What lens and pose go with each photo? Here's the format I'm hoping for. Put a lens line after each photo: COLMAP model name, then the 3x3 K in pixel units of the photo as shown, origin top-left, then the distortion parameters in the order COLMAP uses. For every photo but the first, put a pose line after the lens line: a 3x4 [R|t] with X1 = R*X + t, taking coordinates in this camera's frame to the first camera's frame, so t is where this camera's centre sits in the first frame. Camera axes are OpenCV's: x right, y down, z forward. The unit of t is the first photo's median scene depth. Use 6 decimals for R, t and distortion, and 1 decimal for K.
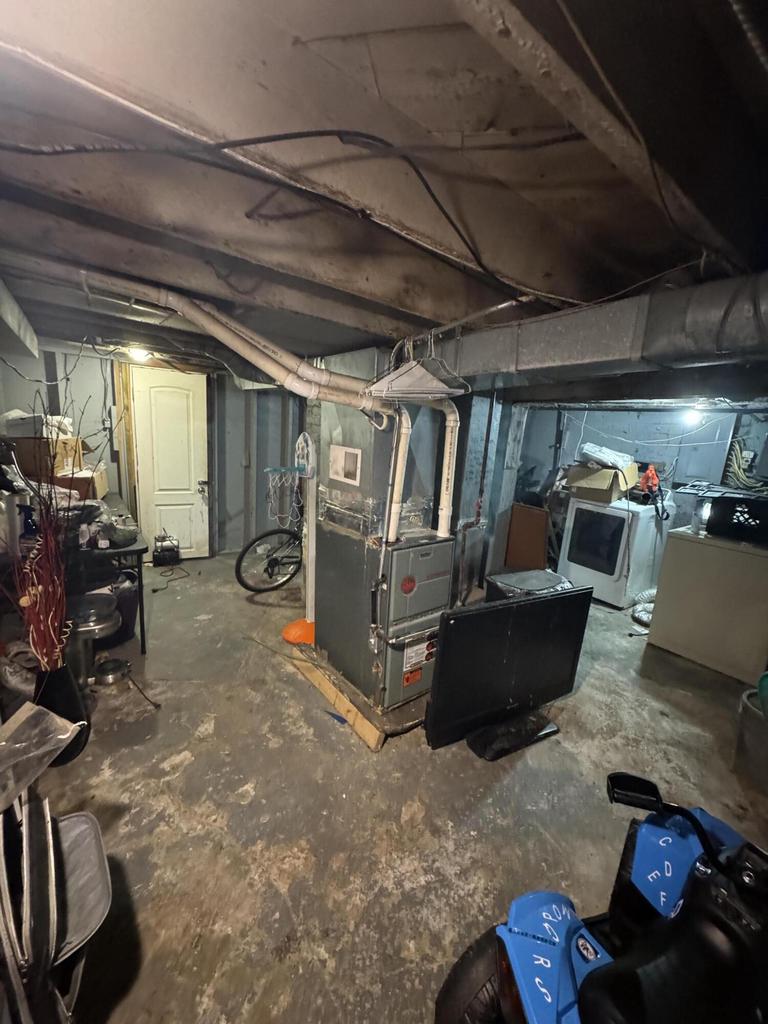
lens RADIAL K [[410.2, 0, 384.6], [0, 410.2, 513.3], [0, 0, 1]] dist [-0.003687, 0.000254]
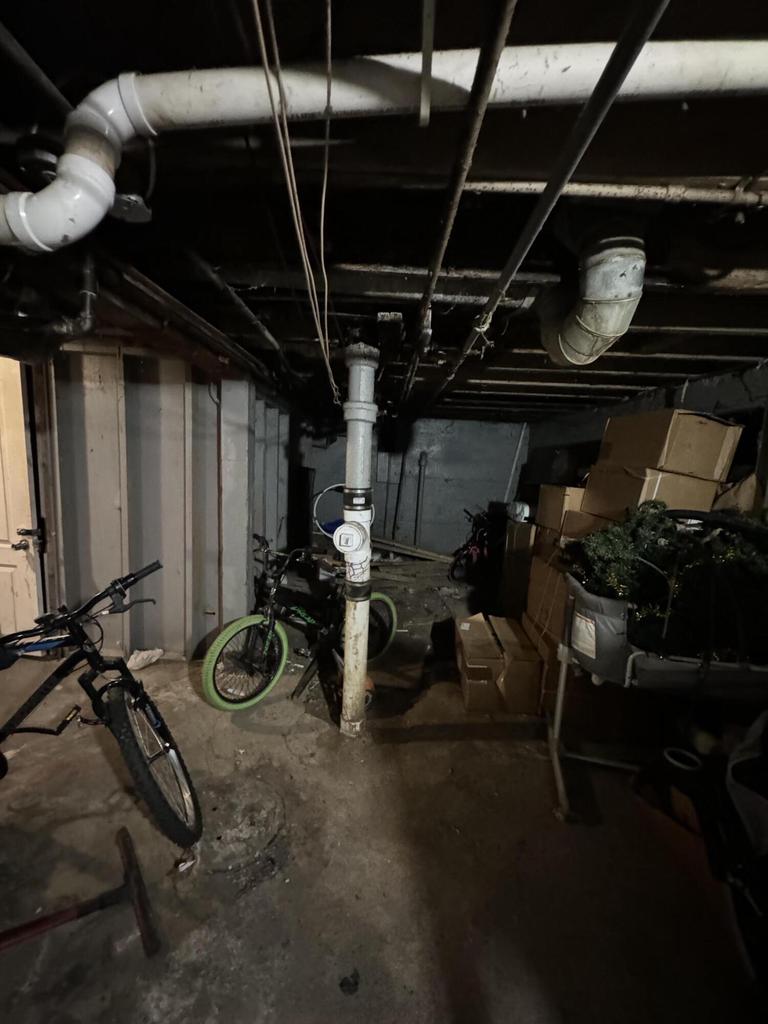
lens RADIAL K [[410.2, 0, 383.0], [0, 410.2, 514.3], [0, 0, 1]] dist [-0.003687, 0.000254]
pose [[0.802256, 0.037069, -0.595828, 0.524985], [-0.114692, 0.989048, -0.092896, -0.170220], [0.585859, 0.142863, 0.797721, 1.350120]]
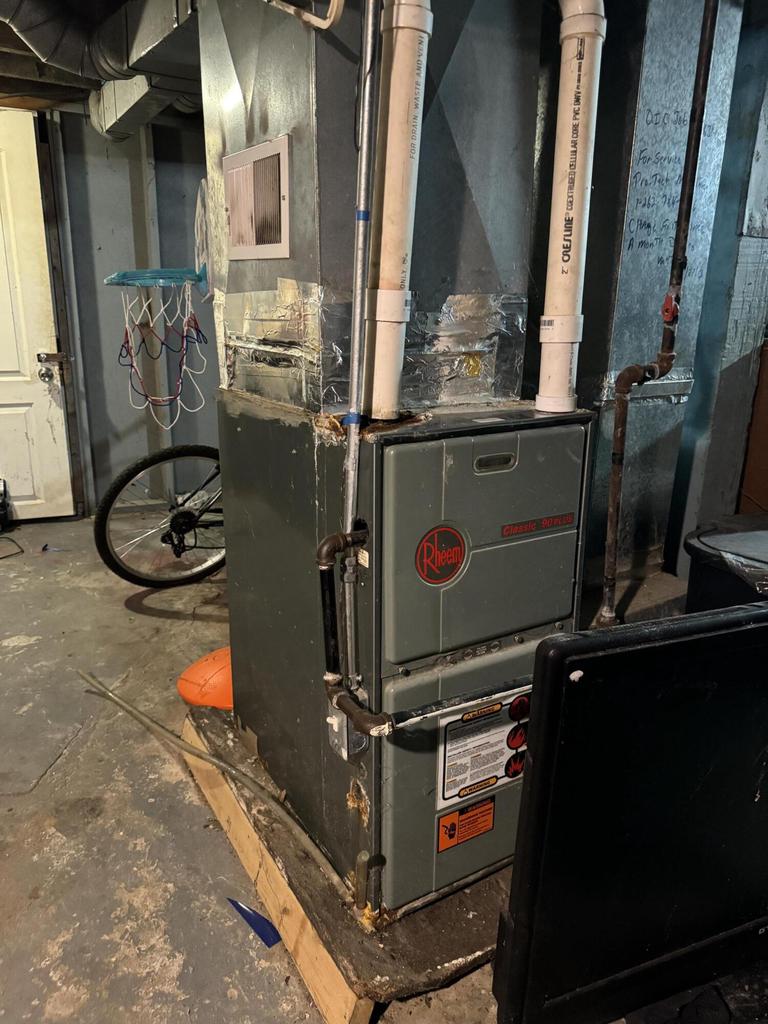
lens RADIAL K [[715.6, 0, 381.0], [0, 715.6, 510.4], [0, 0, 1]] dist [0.028519, -0.023696]
pose [[0.990333, -0.013639, -0.138039, 0.075160], [0.023469, 0.997282, 0.069840, 0.083770], [0.136711, -0.072405, 0.987961, 0.369495]]
